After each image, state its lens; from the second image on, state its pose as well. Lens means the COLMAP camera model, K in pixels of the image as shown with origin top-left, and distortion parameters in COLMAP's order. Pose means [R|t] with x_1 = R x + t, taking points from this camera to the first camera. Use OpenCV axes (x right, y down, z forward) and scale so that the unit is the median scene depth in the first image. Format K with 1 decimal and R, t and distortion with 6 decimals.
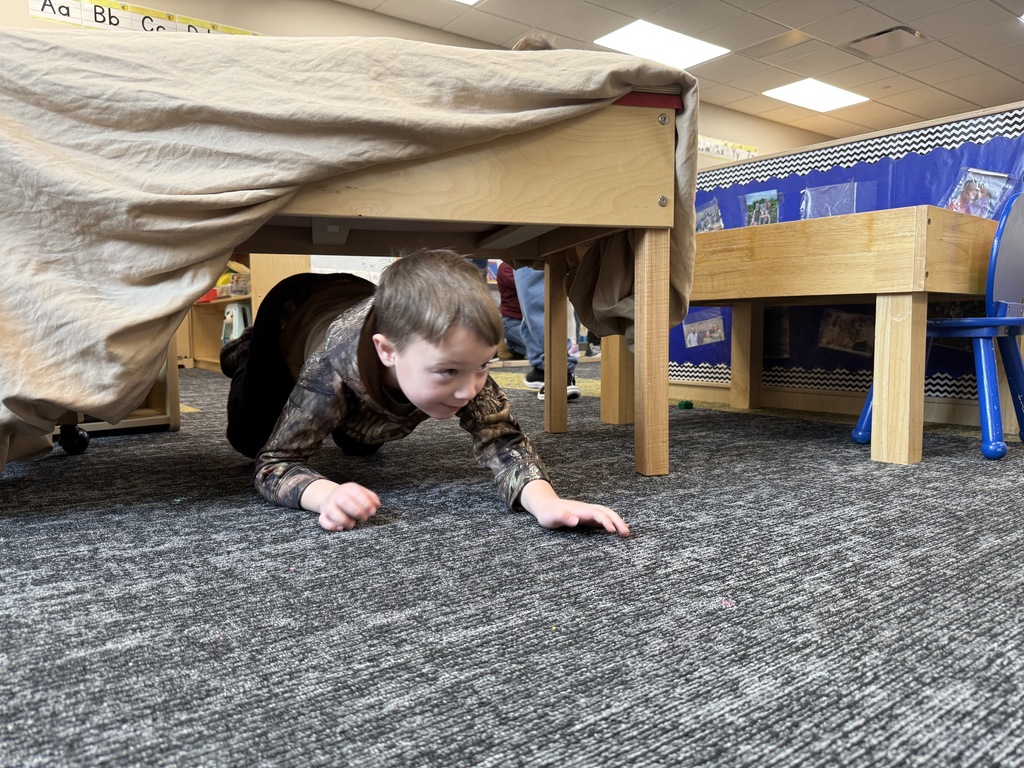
lens RADIAL K [[770.7, 0, 514.9], [0, 770.7, 399.6], [0, 0, 1]] dist [0.083857, -0.159226]
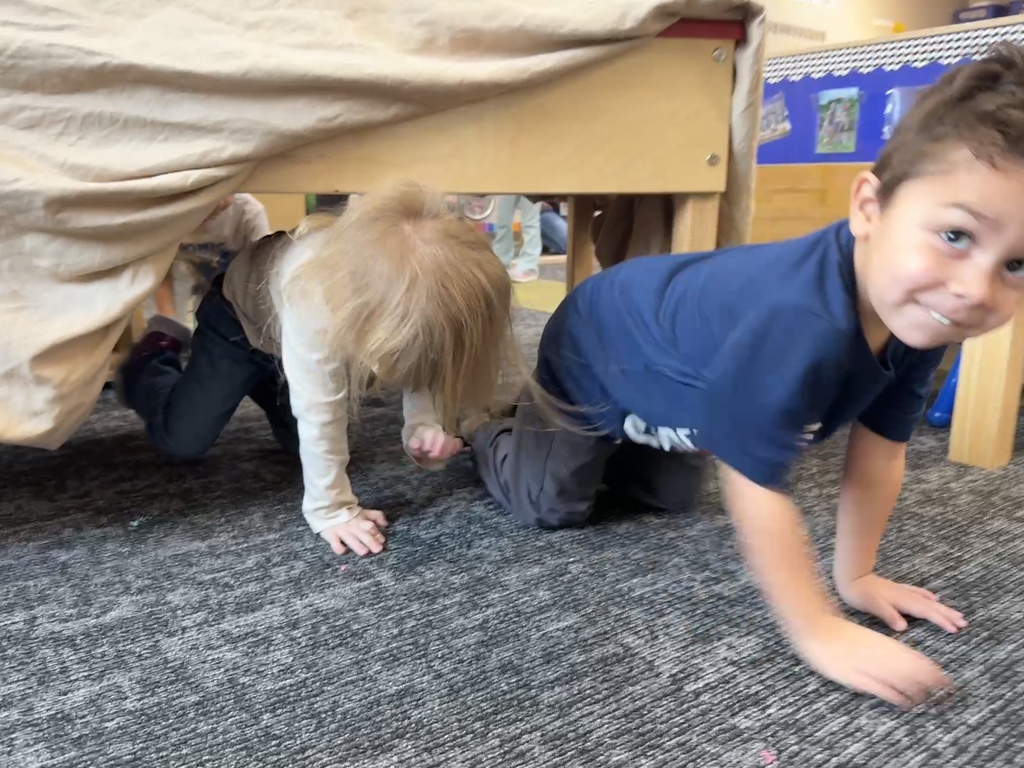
lens RADIAL K [[853.3, 0, 512.0], [0, 853.3, 384.0], [0, 0, 1]] dist [-0.000291, -0.006186]
pose [[0.999277, 0.015280, -0.034807, 0.020574], [-0.009732, 0.987976, 0.154301, -0.199894], [0.036746, -0.153851, 0.987411, 0.115322]]
